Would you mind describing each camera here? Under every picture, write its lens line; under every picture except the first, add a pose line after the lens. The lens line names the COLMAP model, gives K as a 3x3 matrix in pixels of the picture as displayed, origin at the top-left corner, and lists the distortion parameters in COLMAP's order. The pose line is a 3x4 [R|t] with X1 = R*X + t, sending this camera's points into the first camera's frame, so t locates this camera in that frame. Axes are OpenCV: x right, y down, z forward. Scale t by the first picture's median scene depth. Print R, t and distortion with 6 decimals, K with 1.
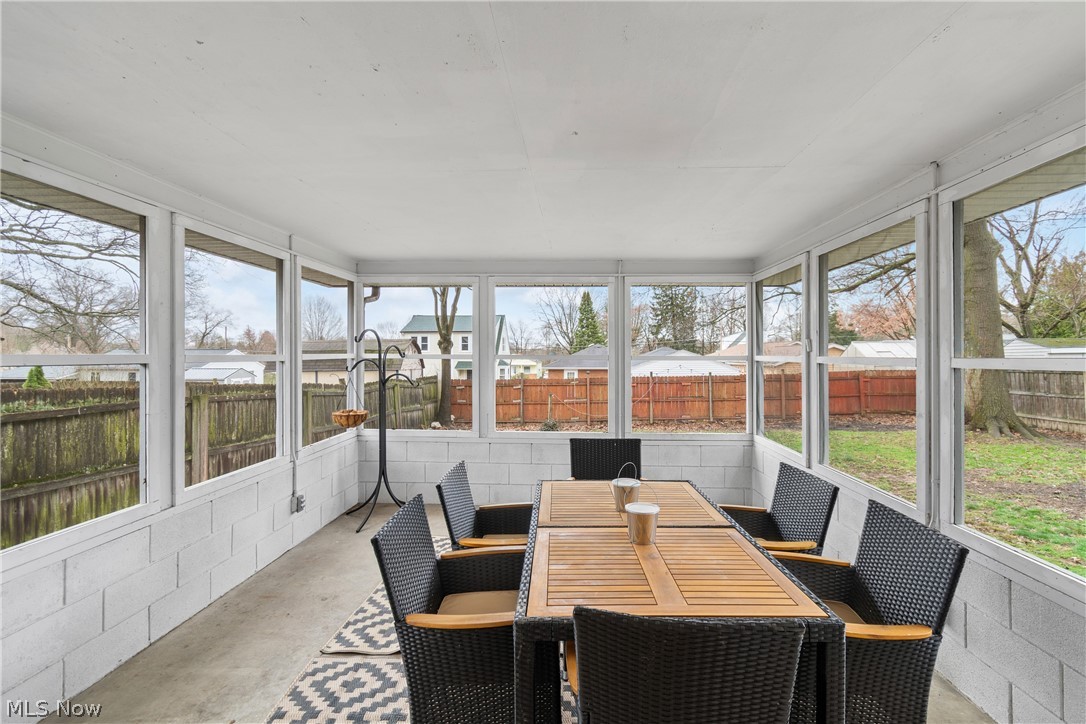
lens RADIAL K [[483.3, 0, 551.9], [0, 483.3, 356.5], [0, 0, 1]] dist [-0.001140, -0.000710]
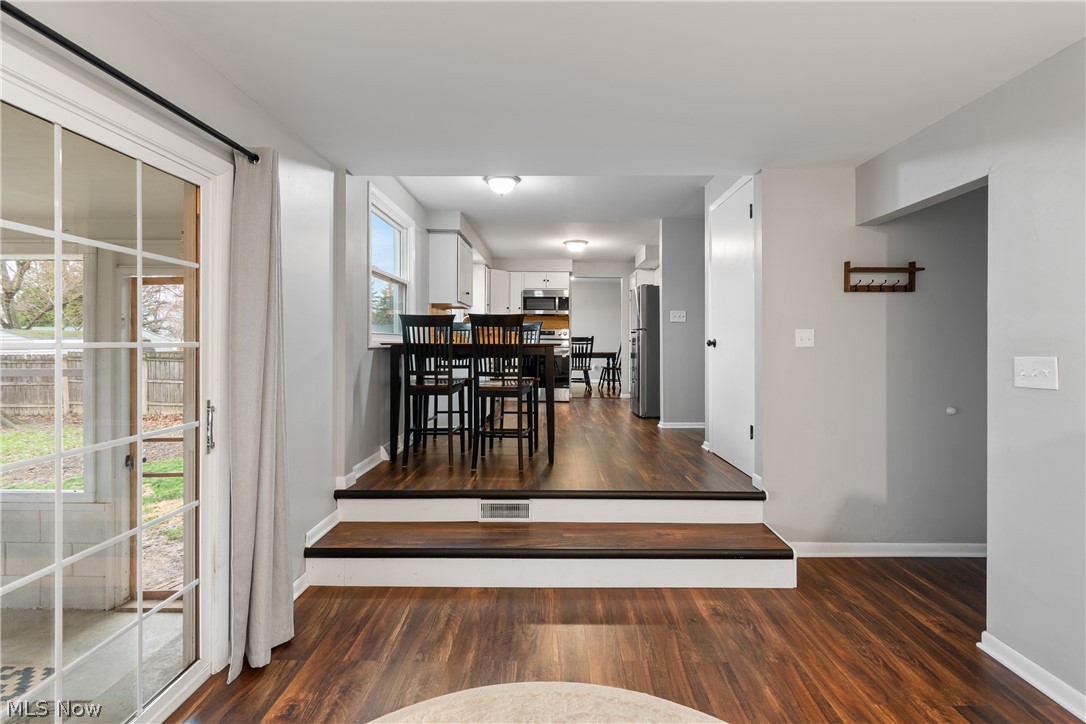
lens RADIAL K [[483.3, 0, 551.5], [0, 483.3, 341.6], [0, 0, 1]] dist [-0.001140, -0.000710]
pose [[-0.045451, 0.003247, 0.998961, -0.080183], [-0.000637, 0.999994, -0.003280, -0.009772], [-0.998966, -0.000785, -0.045449, -0.092087]]
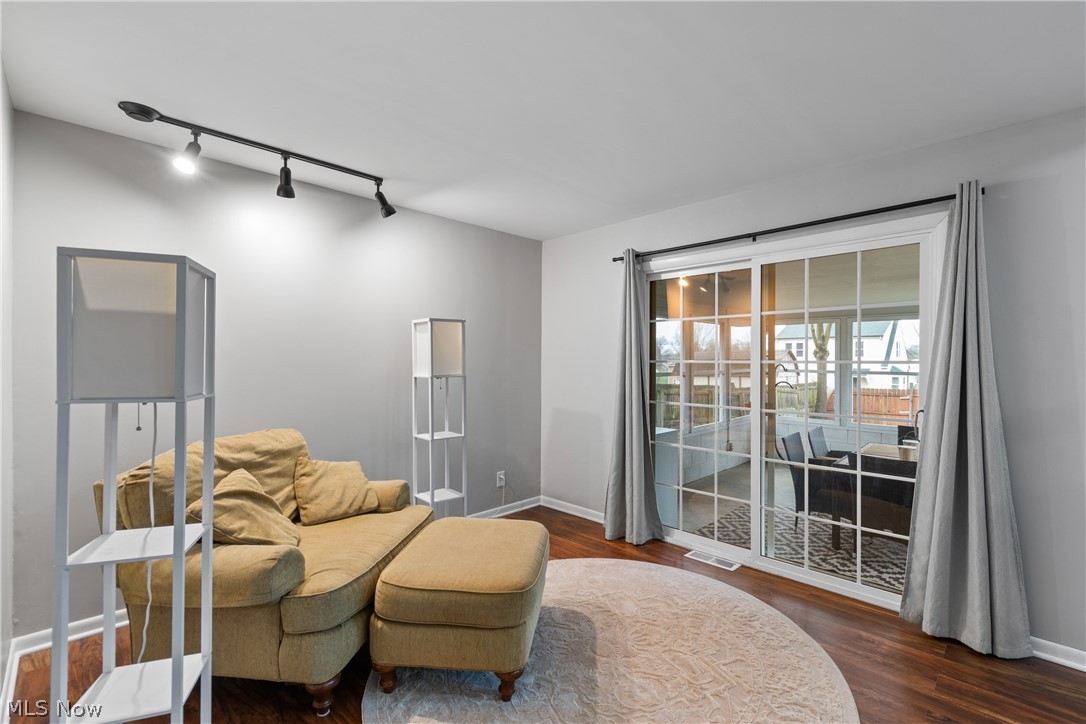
lens RADIAL K [[483.3, 0, 545.8], [0, 483.3, 358.7], [0, 0, 1]] dist [-0.001140, -0.000710]
pose [[0.737845, -0.000478, -0.674970, 0.052718], [-0.001693, 0.999995, -0.002559, -0.010195], [0.674968, 0.003030, 0.737841, -0.204688]]
